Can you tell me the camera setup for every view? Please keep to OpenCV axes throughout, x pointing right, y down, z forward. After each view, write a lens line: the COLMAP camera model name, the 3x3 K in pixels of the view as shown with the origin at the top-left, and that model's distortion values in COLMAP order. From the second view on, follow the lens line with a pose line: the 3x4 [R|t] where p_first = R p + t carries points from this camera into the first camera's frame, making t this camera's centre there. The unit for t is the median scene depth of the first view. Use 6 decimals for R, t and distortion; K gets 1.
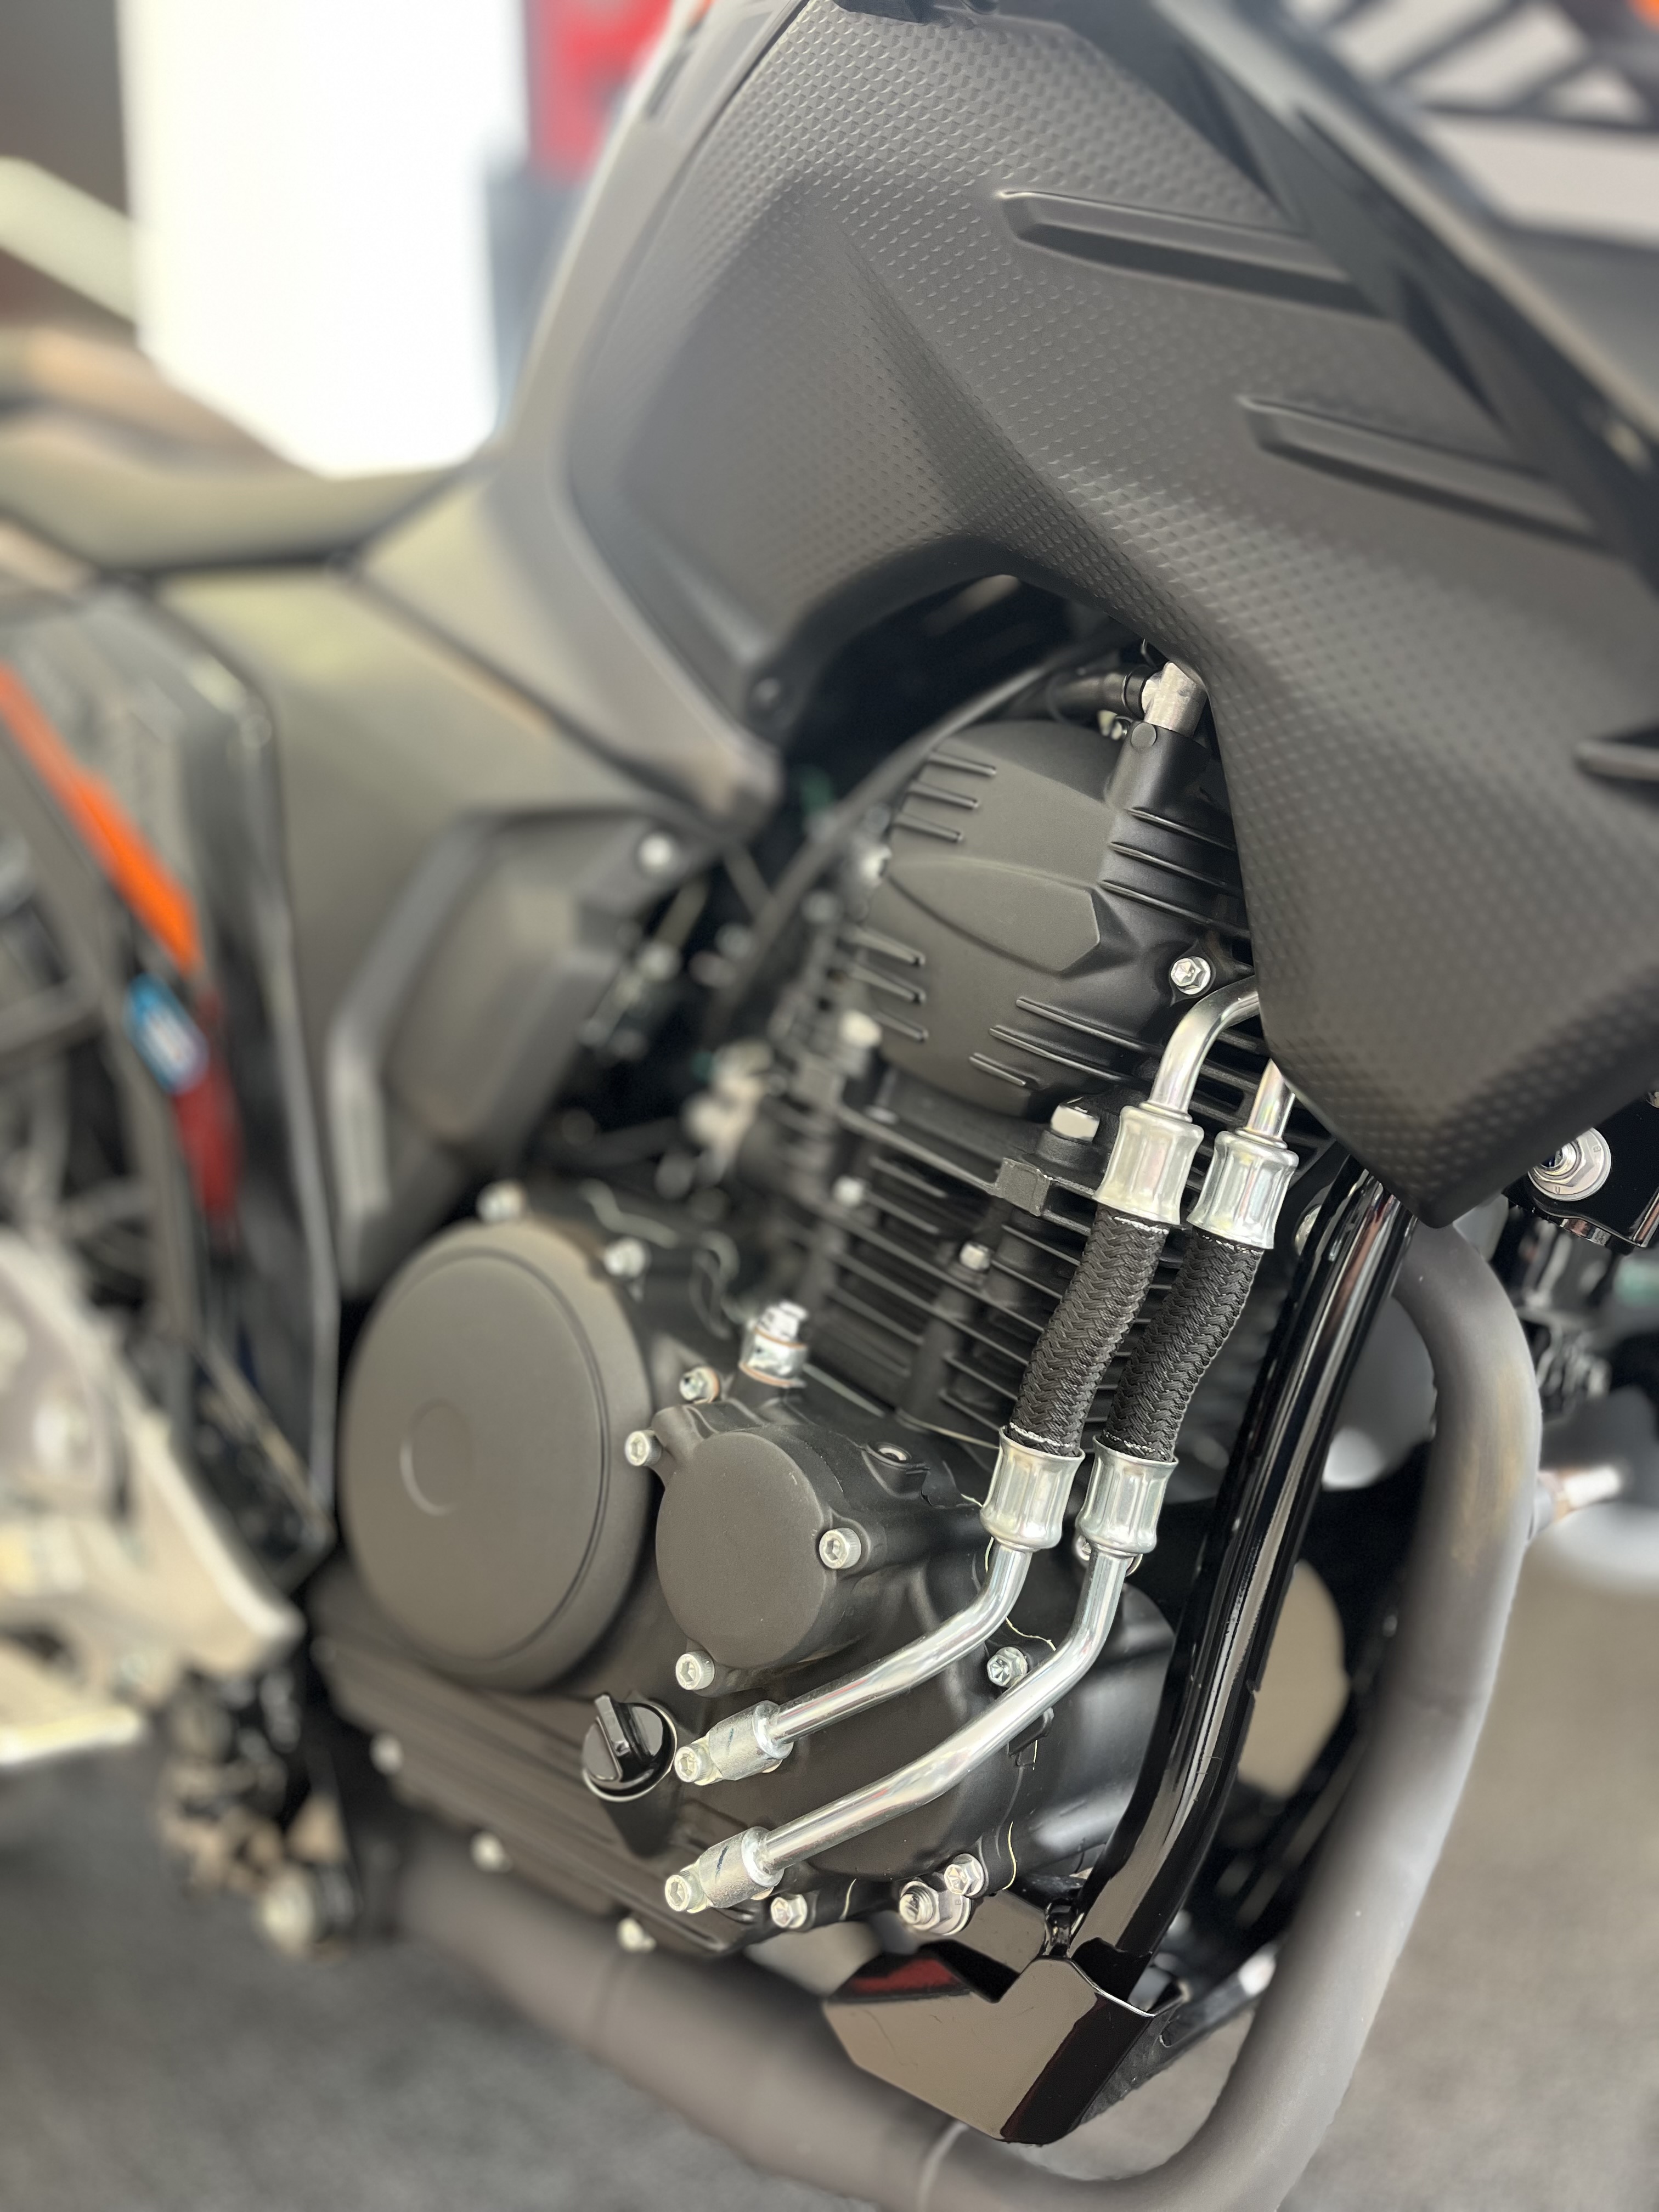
lens RADIAL K [[1643.9, 0, 841.9], [0, 1643.9, 1100.8], [0, 0, 1]] dist [0.044734, -0.001621]
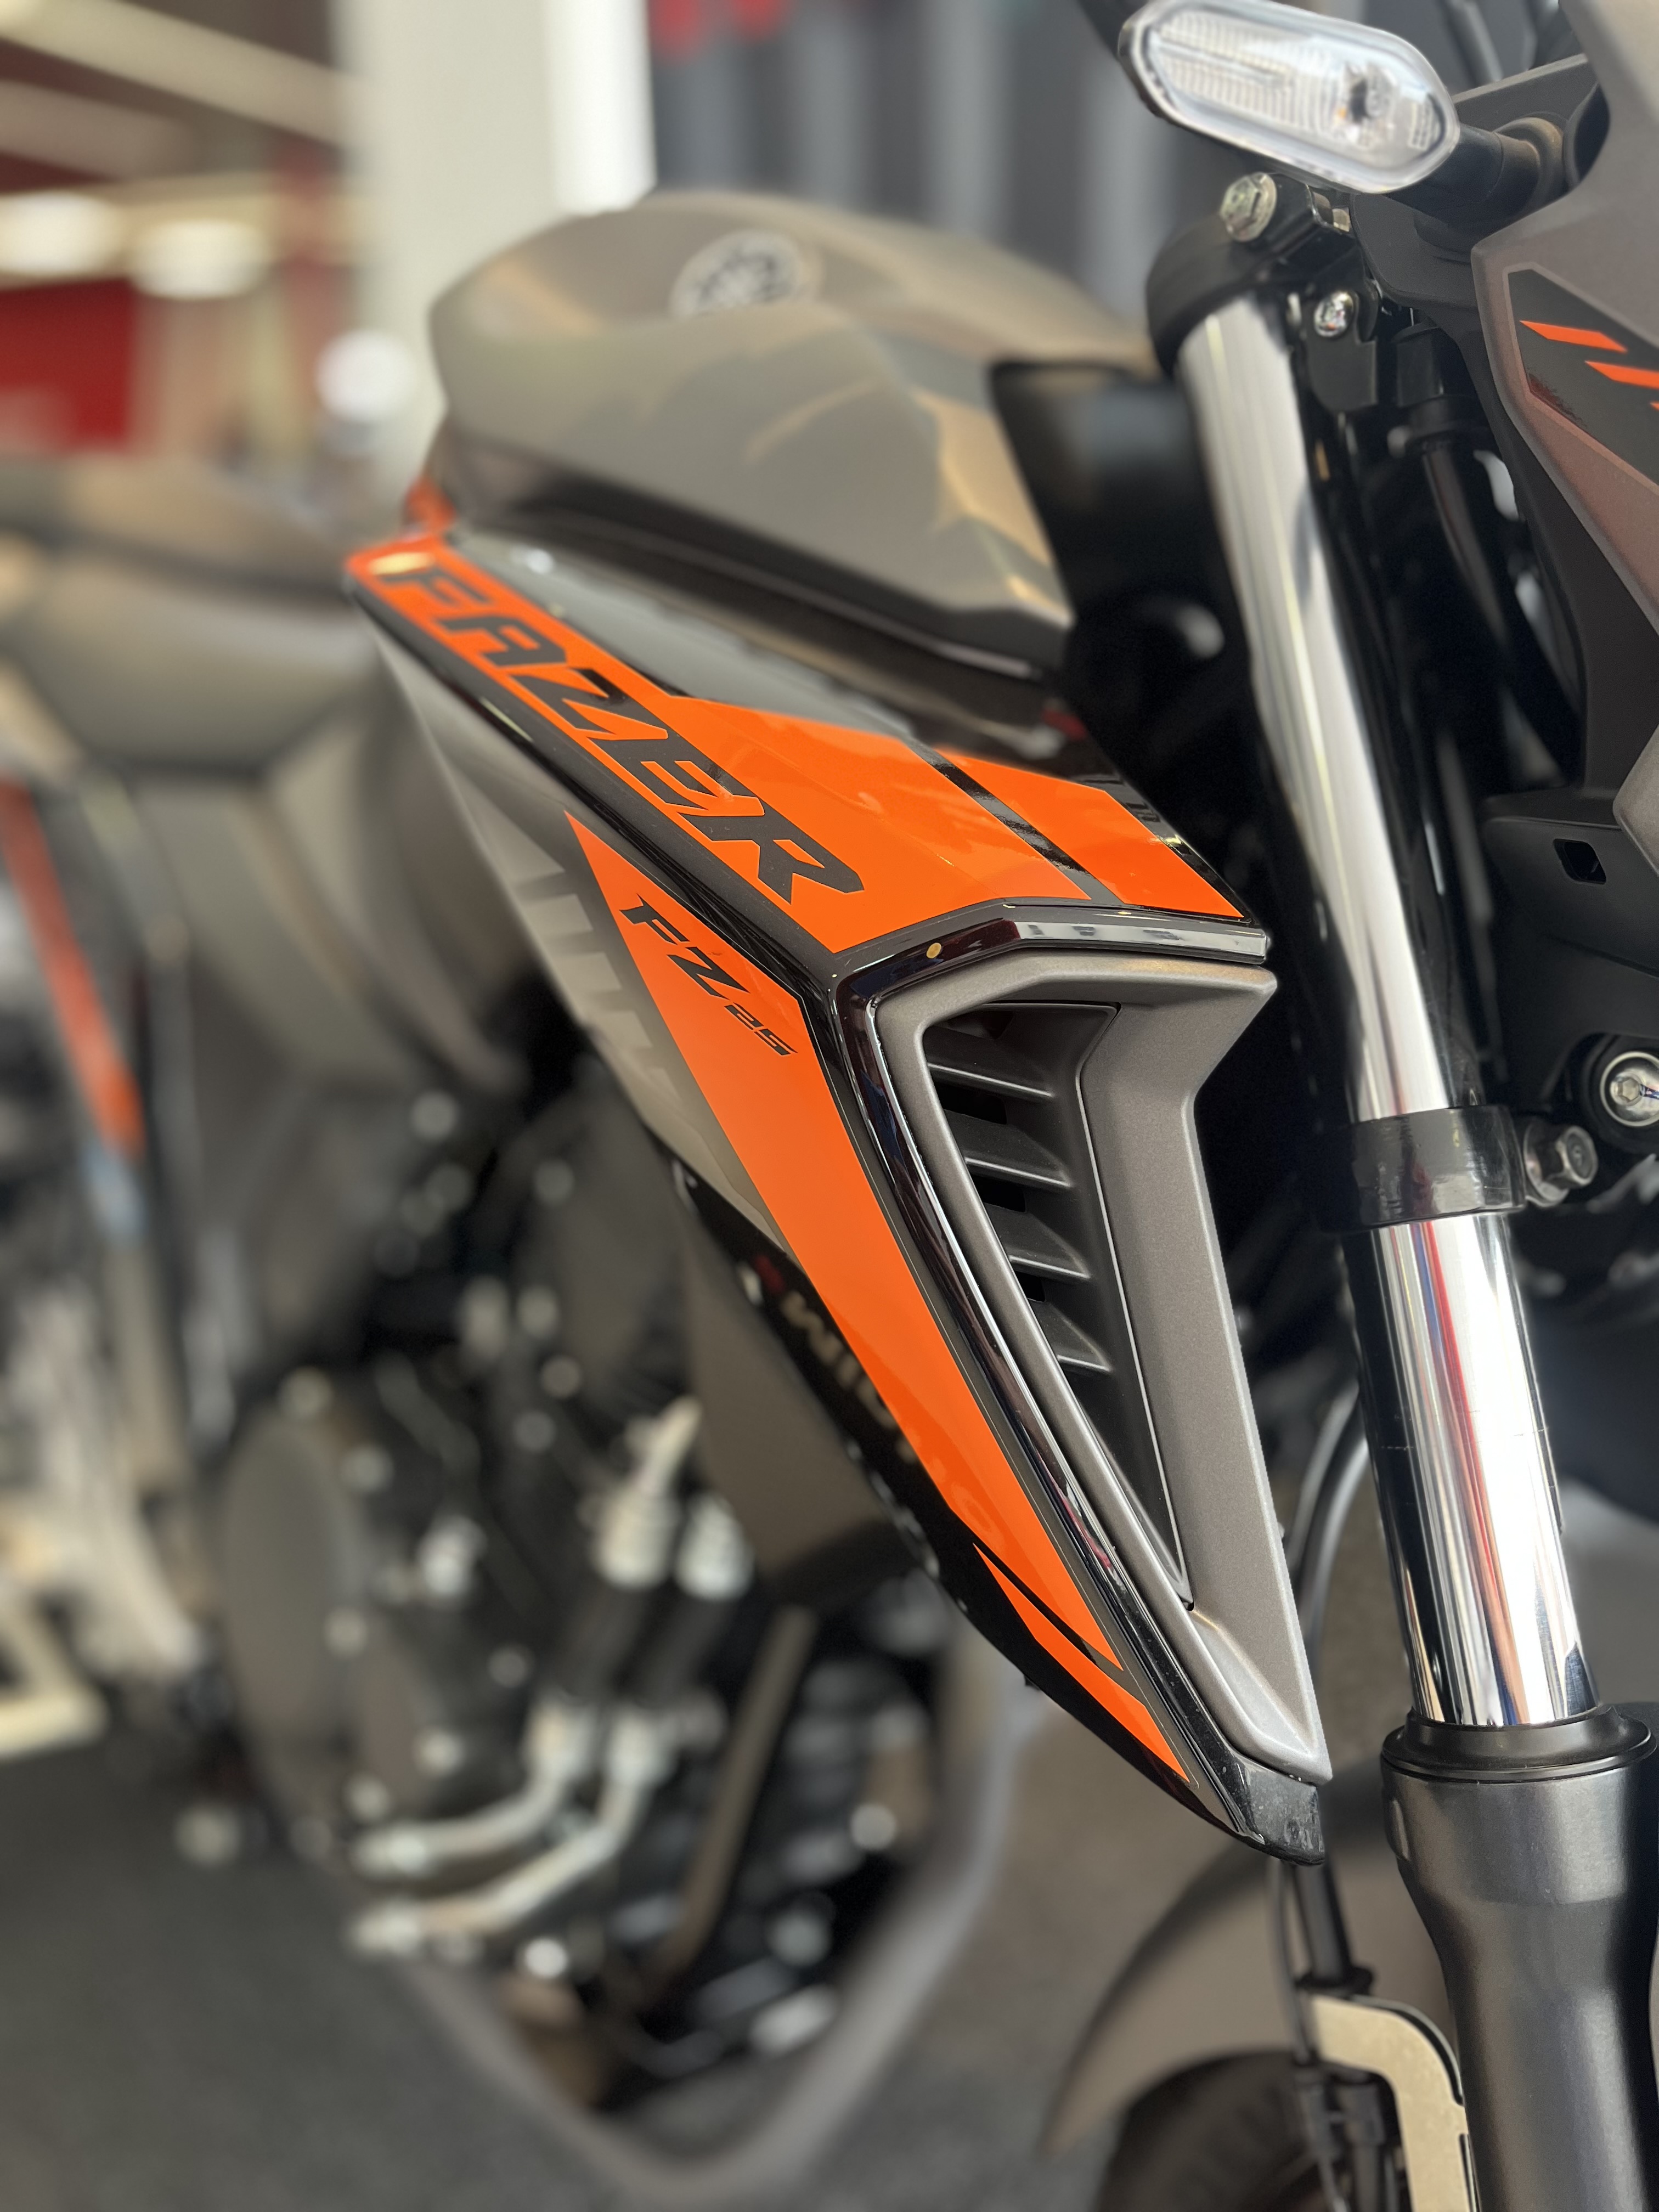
lens RADIAL K [[1643.9, 0, 841.9], [0, 1643.9, 1100.8], [0, 0, 1]] dist [0.044734, -0.001621]
pose [[0.986109, 0.061582, -0.154263, 0.518865], [-0.033647, 0.983537, 0.177545, -0.541089], [0.162657, -0.169889, 0.971947, -0.233721]]
